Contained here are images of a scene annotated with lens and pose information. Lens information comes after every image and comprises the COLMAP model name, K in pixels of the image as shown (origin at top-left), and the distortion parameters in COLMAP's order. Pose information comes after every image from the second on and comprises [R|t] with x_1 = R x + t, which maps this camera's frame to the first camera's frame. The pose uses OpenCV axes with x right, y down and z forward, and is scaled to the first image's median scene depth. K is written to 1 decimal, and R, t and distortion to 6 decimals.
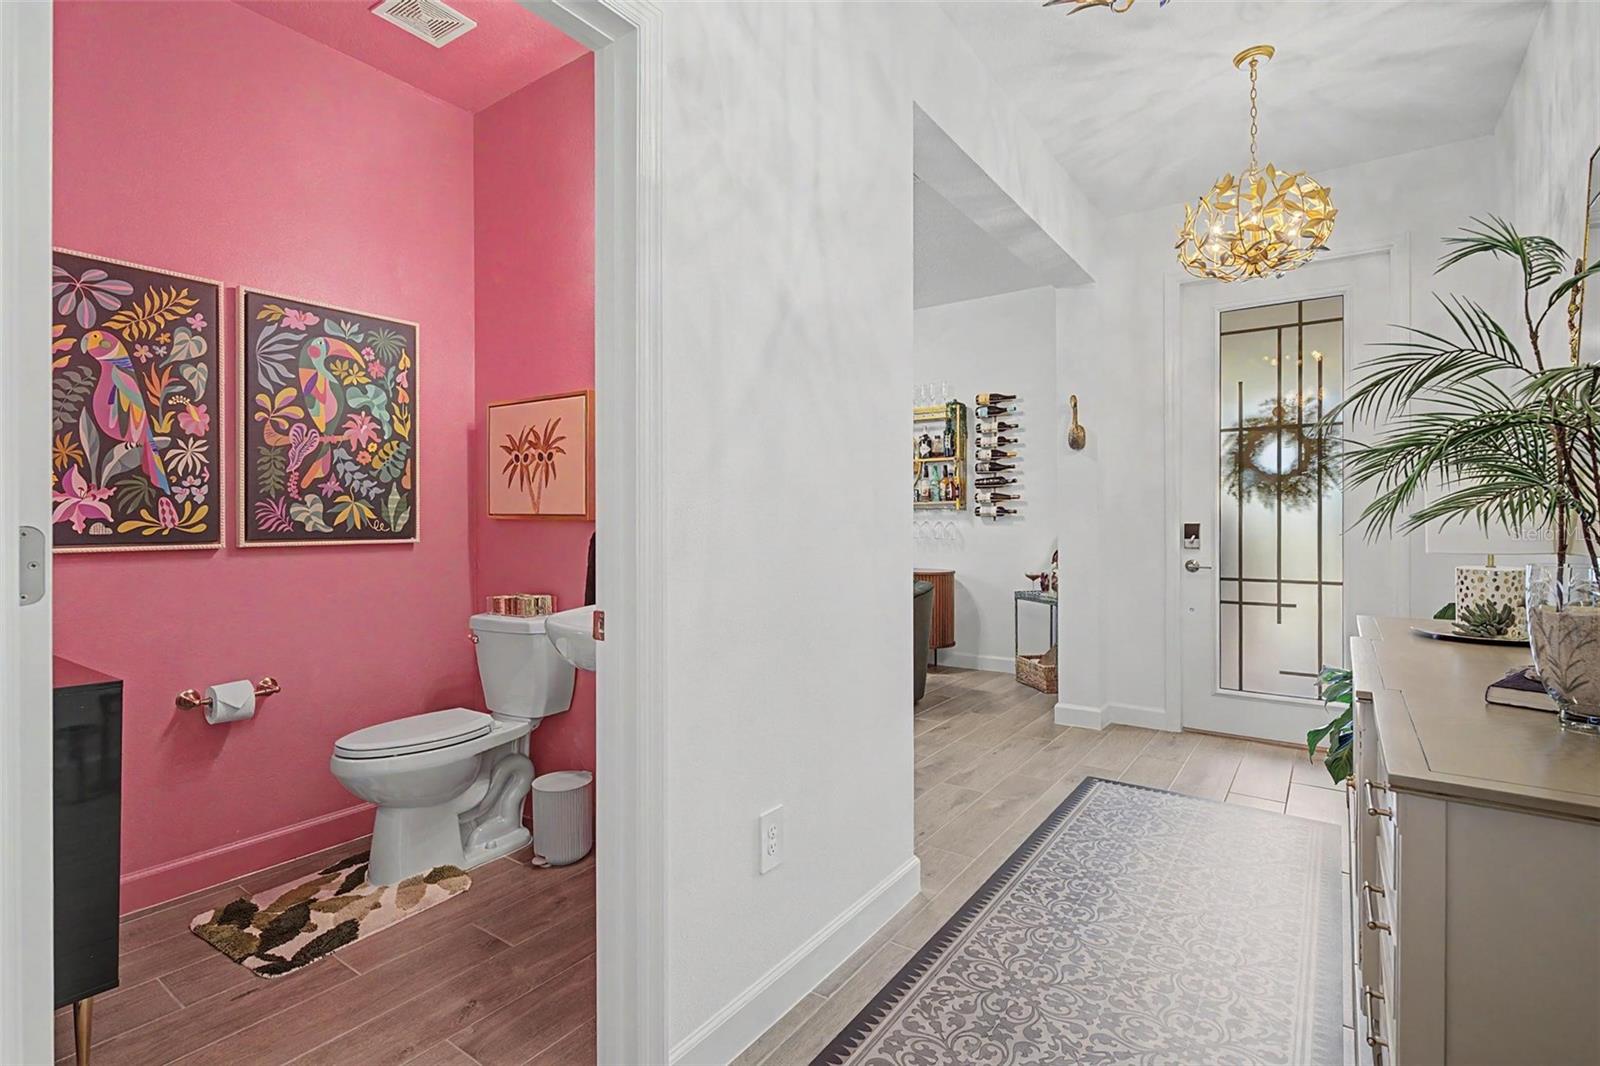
lens RADIAL K [[756.6, 0, 790.2], [0, 756.6, 525.2], [0, 0, 1]] dist [0.008932, -0.002489]
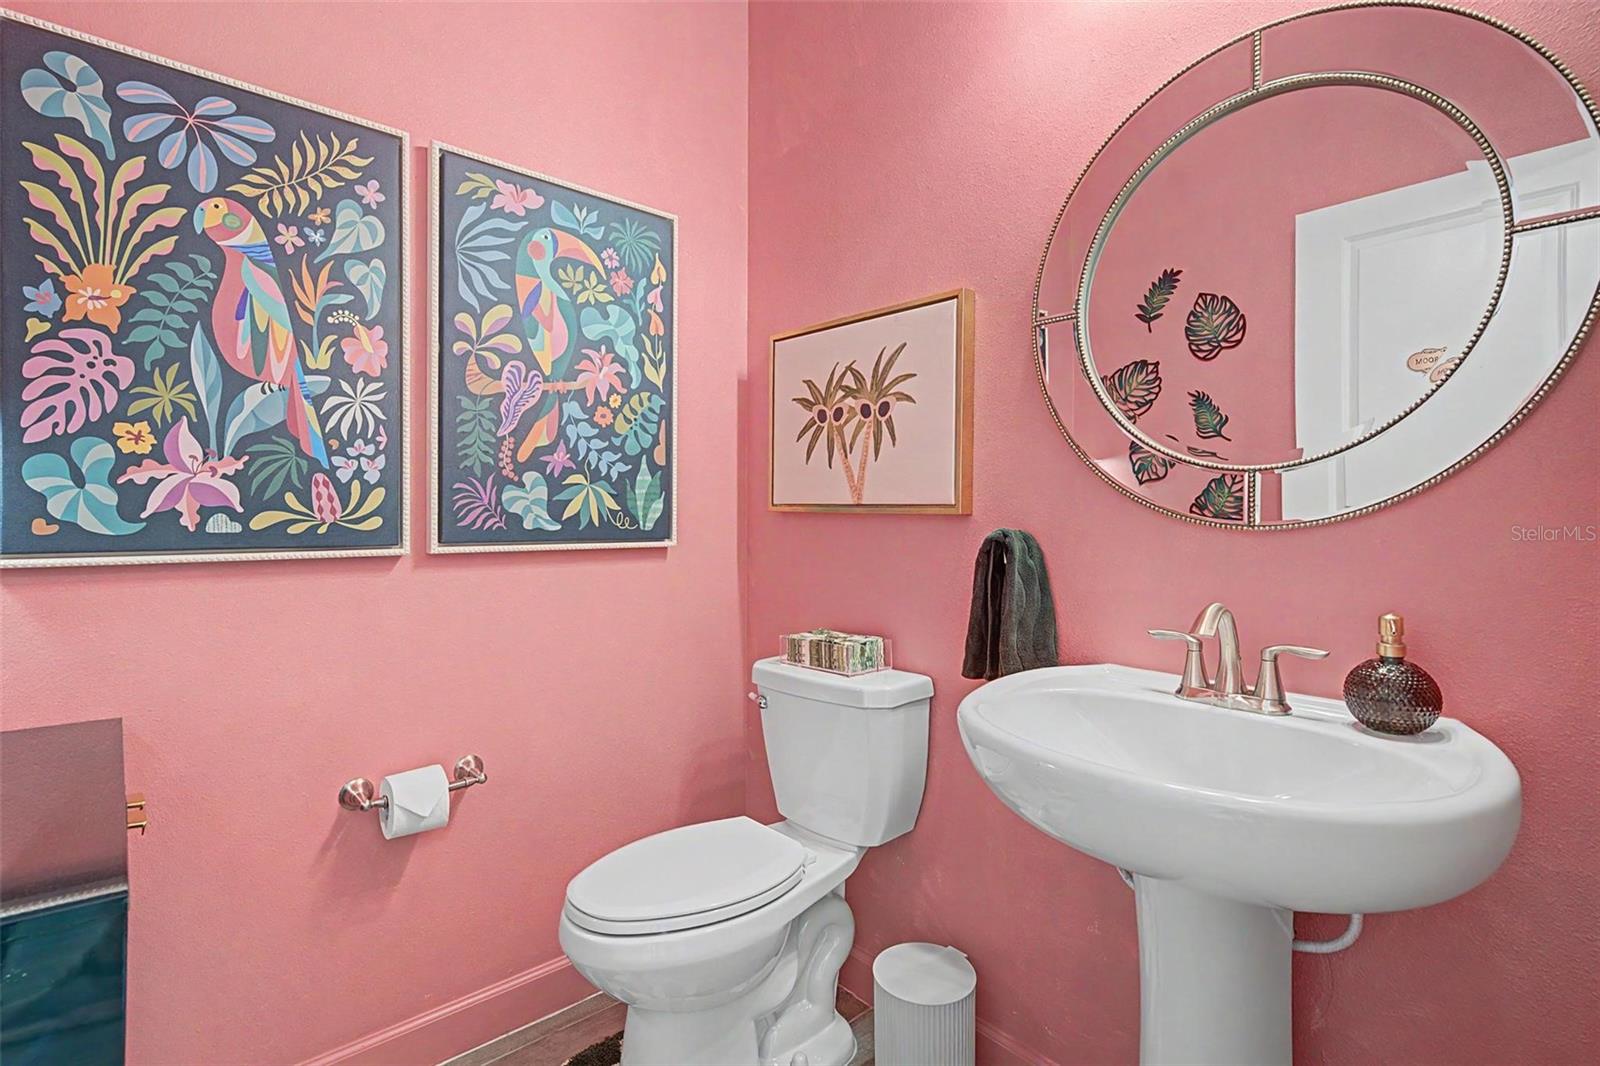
lens RADIAL K [[756.6, 0, 794.4], [0, 756.6, 524.1], [0, 0, 1]] dist [0.008932, -0.002489]
pose [[0.975393, 0.007665, -0.220338, -0.277650], [-0.006994, 0.999968, 0.003824, -0.000322], [0.220361, -0.002189, 0.975416, 0.431824]]
